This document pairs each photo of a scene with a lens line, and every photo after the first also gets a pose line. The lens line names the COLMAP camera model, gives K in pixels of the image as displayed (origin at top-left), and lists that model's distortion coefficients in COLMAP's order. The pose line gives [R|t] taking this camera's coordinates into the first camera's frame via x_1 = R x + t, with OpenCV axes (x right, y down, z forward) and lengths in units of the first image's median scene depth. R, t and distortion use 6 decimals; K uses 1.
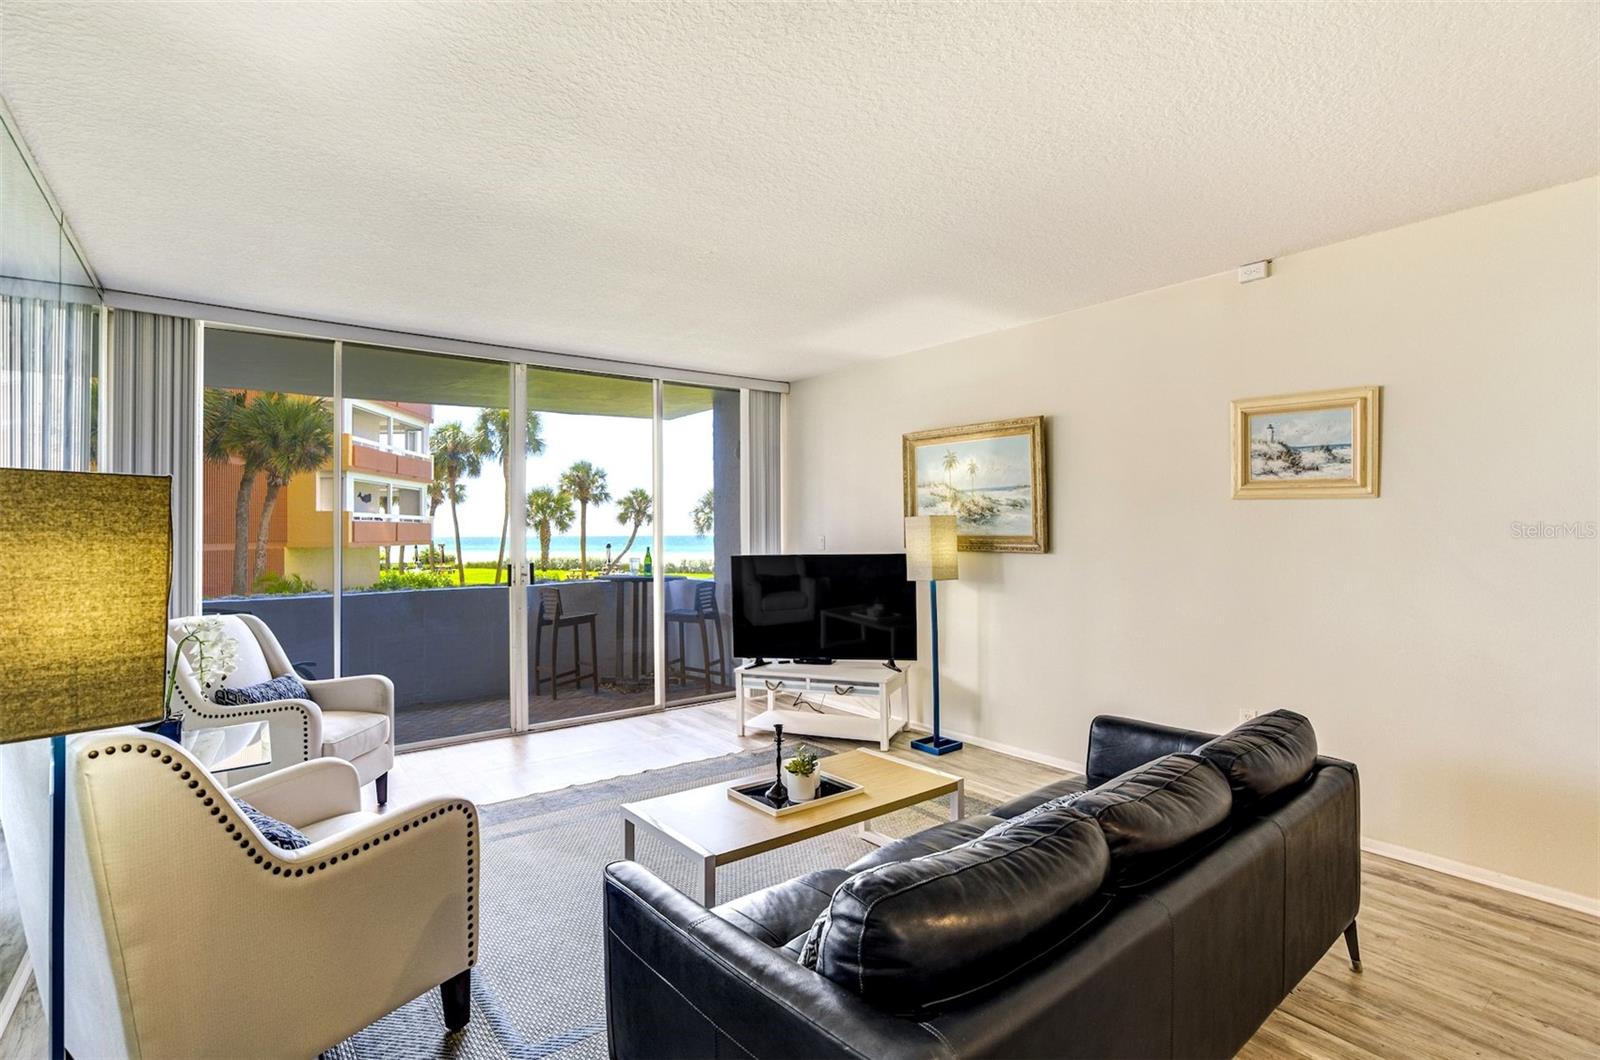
lens RADIAL K [[740.5, 0, 813.5], [0, 740.5, 531.6], [0, 0, 1]] dist [-0.043365, 0.013369]
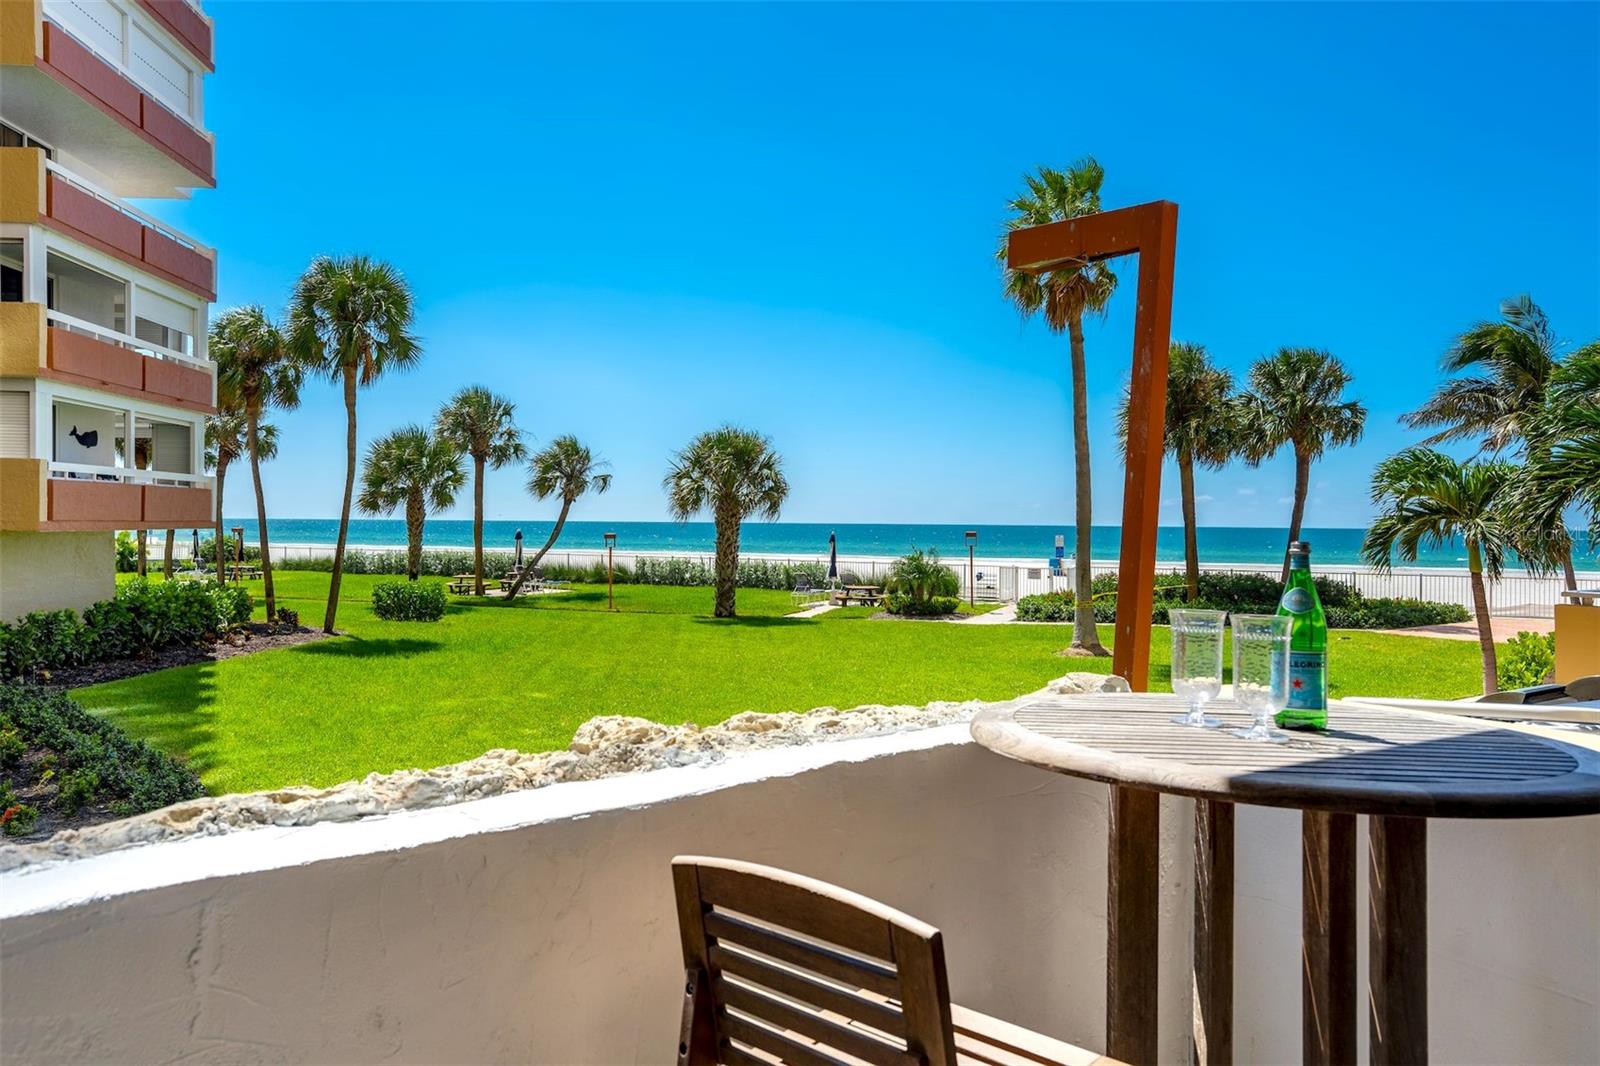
lens RADIAL K [[1166.6, 0, 735.2], [0, 1166.6, 537.8], [0, 0, 1]] dist [0.010218, 0.002389]
pose [[0.997378, 0.013323, -0.071136, -0.536207], [-0.012076, 0.999766, 0.017933, 0.033795], [0.071358, -0.017027, 0.997305, 1.210566]]
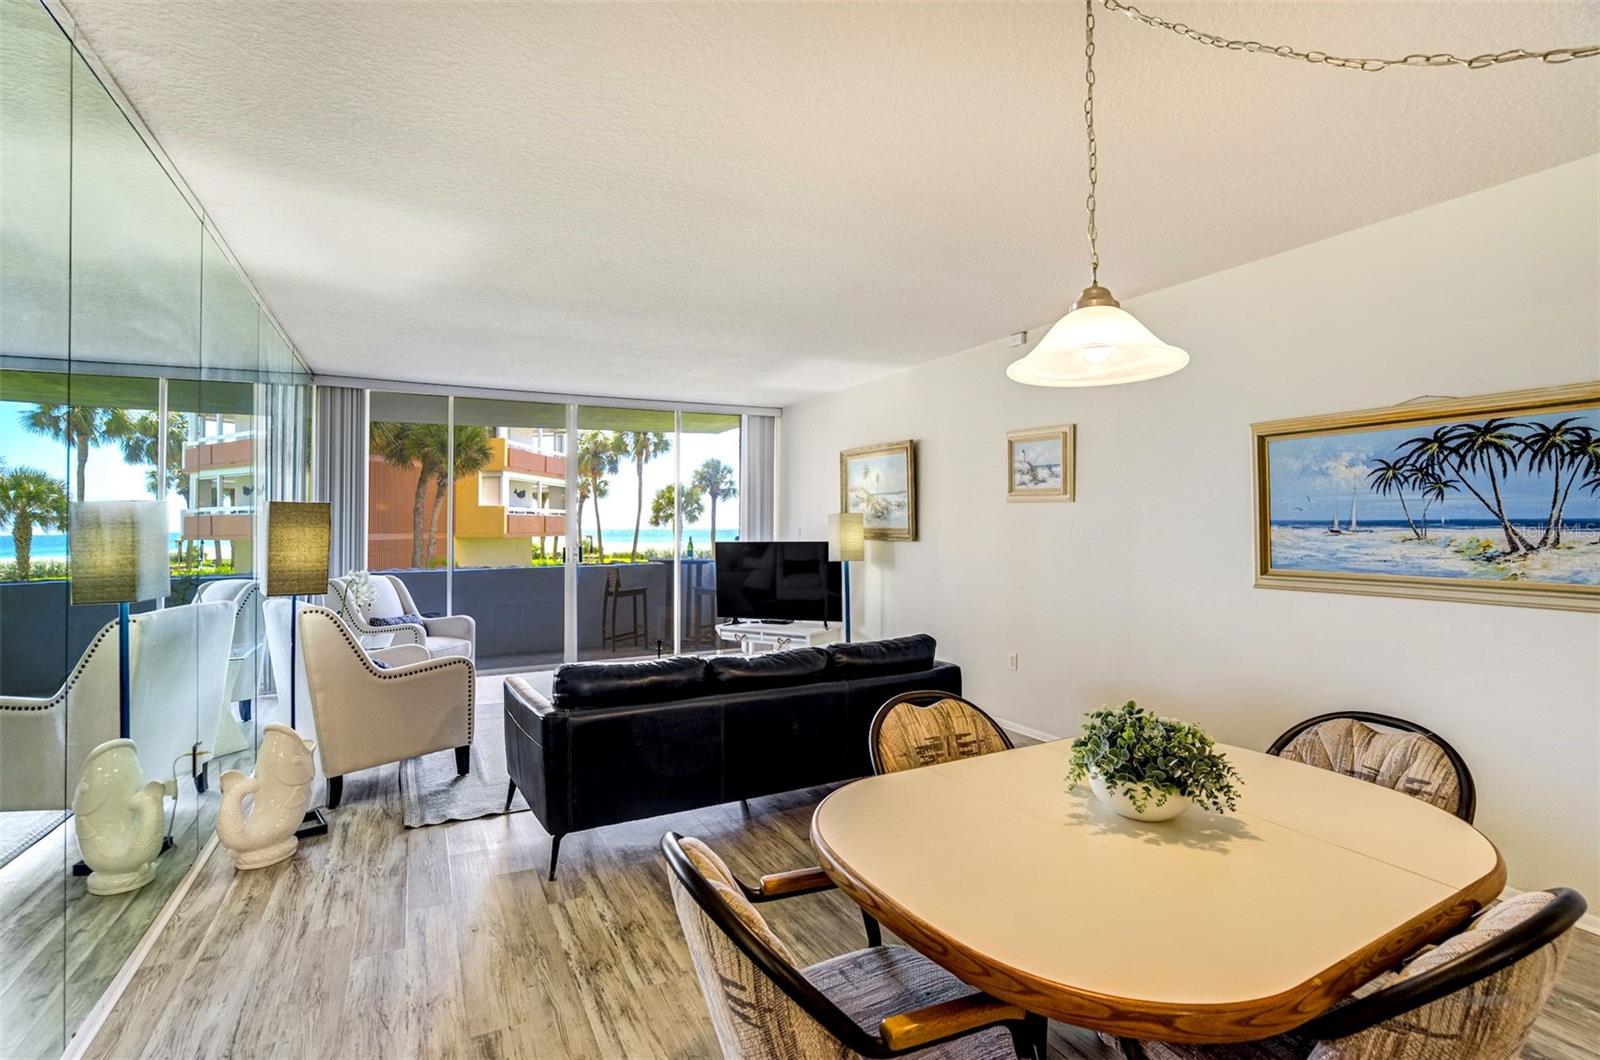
lens RADIAL K [[740.5, 0, 809.5], [0, 740.5, 527.3], [0, 0, 1]] dist [-0.043365, 0.013369]
pose [[0.982309, 0.004188, -0.187221, 0.293248], [-0.003590, 0.999987, 0.003534, -0.000238], [0.187233, -0.002800, 0.982311, -0.283745]]
